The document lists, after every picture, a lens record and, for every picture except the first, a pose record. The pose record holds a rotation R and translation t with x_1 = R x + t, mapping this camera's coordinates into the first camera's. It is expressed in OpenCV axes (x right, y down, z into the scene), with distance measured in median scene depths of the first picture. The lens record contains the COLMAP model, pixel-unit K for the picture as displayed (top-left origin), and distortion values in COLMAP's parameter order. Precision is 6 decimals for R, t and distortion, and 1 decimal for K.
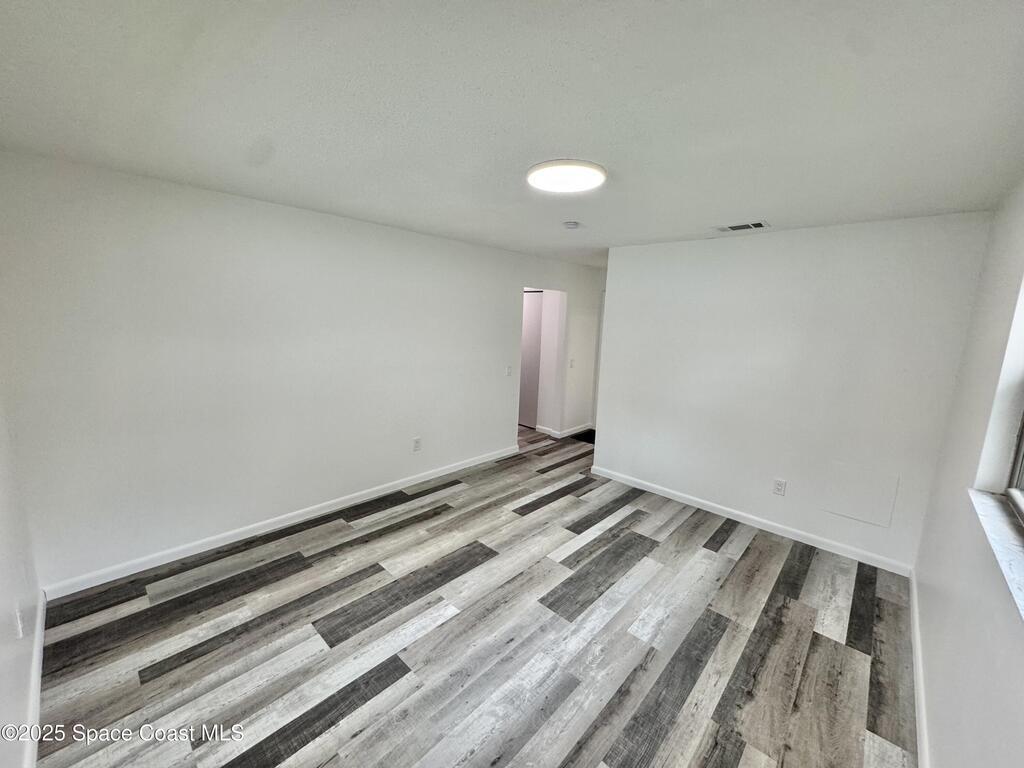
lens RADIAL K [[411.2, 0, 512.0], [0, 411.2, 384.0], [0, 0, 1]] dist [-0.001394, 0.000014]
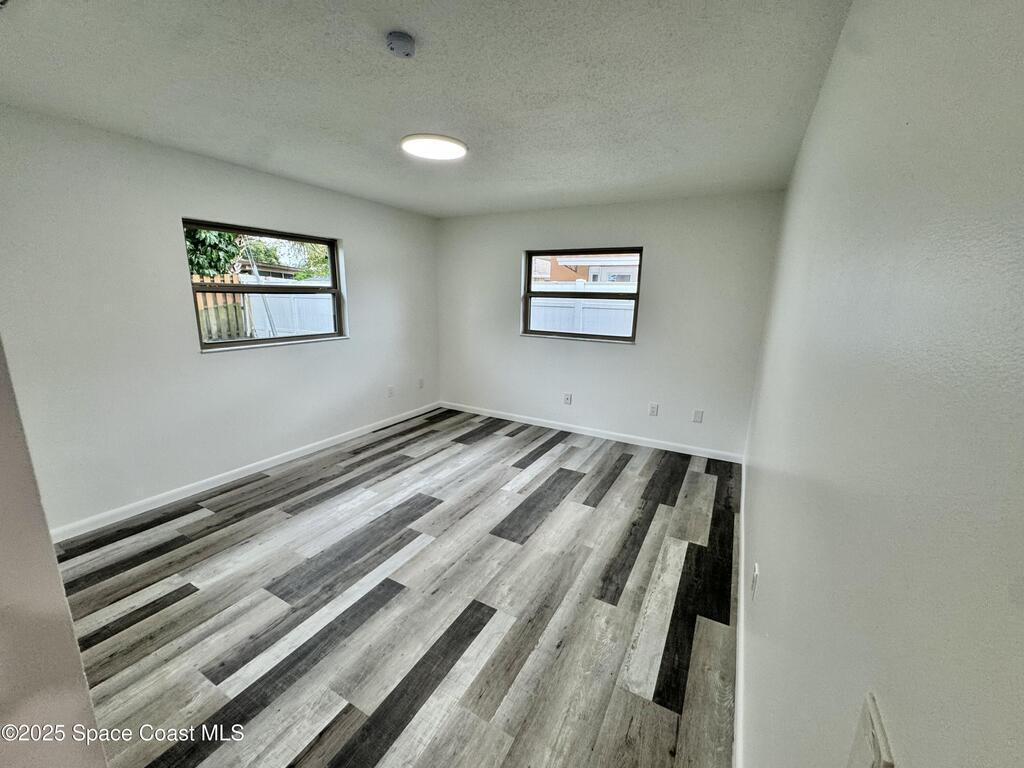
lens RADIAL K [[410.4, 0, 510.3], [0, 410.4, 382.5], [0, 0, 1]] dist [-0.001514, -0.000161]
pose [[-0.969811, -0.008192, -0.243721, 0.155669], [-0.097714, 0.928748, 0.357602, -0.235419], [0.223426, 0.370621, -0.901510, 1.810567]]
